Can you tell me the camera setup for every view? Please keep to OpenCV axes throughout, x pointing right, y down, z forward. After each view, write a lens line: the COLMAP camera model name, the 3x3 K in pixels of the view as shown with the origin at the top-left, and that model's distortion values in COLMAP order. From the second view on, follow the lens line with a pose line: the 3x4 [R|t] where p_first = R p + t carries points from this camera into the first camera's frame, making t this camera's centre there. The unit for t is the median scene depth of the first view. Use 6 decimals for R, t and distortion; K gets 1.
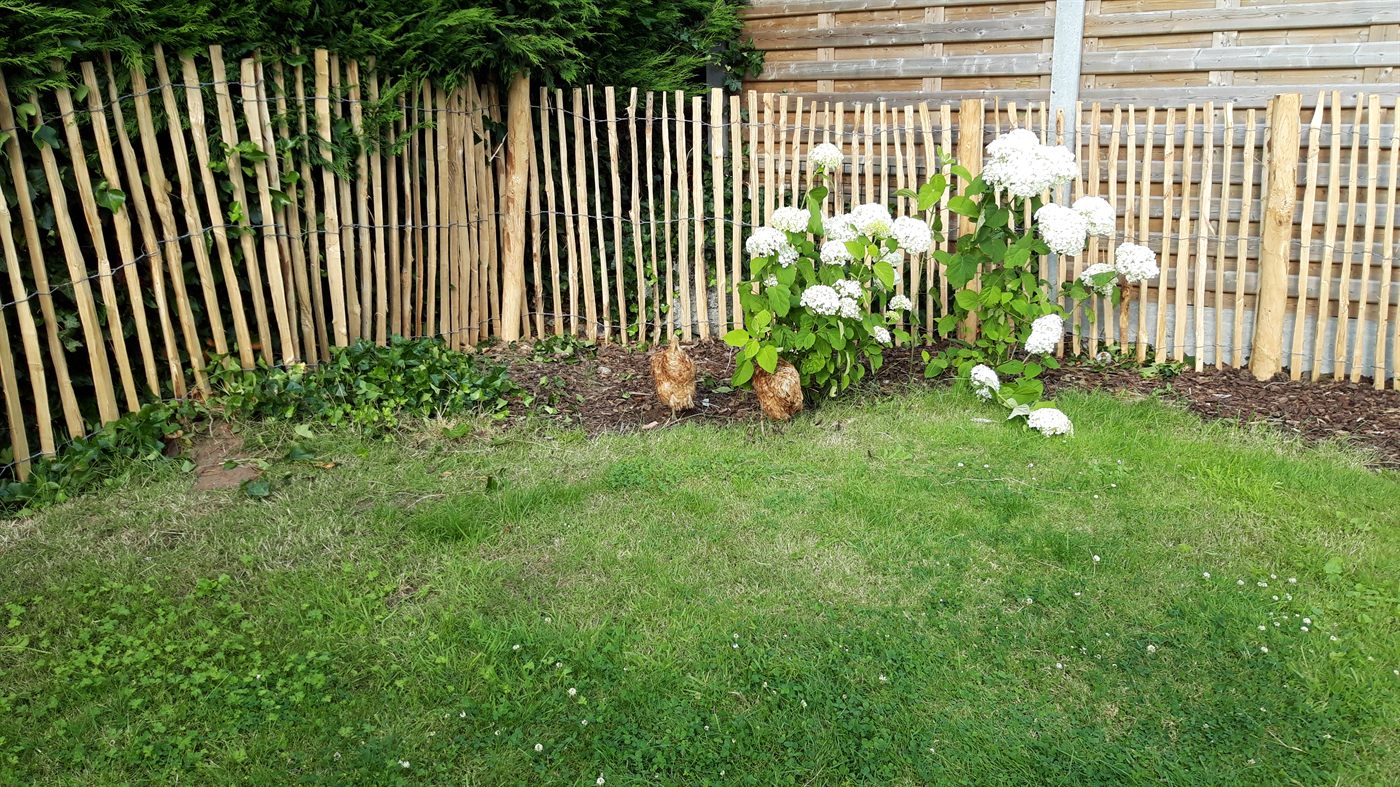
lens RADIAL K [[1109.7, 0, 700.0], [0, 1109.7, 393.5], [0, 0, 1]] dist [0.093812, -0.152613]
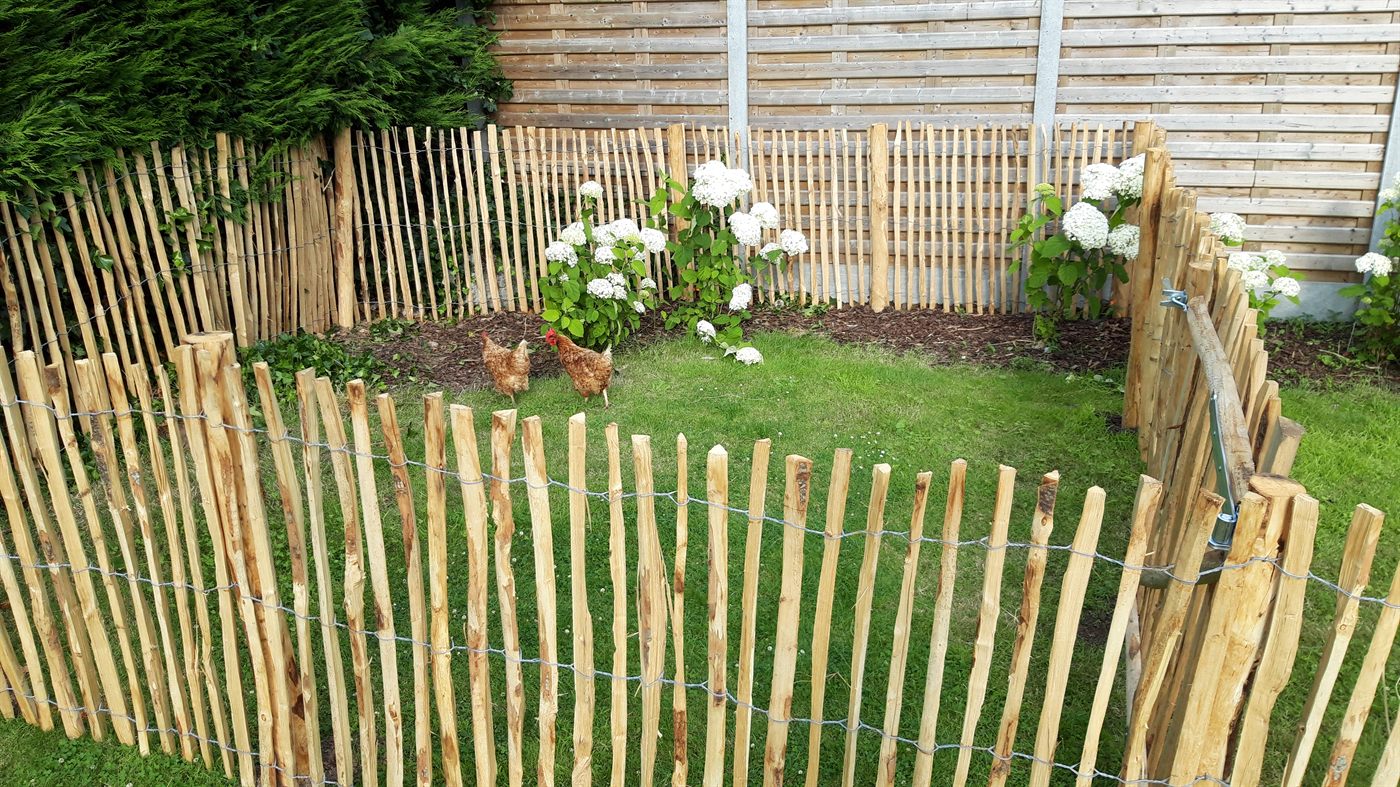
lens RADIAL K [[1109.7, 0, 700.0], [0, 1109.7, 393.5], [0, 0, 1]] dist [0.093812, -0.152613]
pose [[0.961494, -0.101551, 0.255376, -0.127362], [0.084277, 0.993406, 0.077729, -0.039132], [-0.261586, -0.053214, 0.963712, -0.395555]]
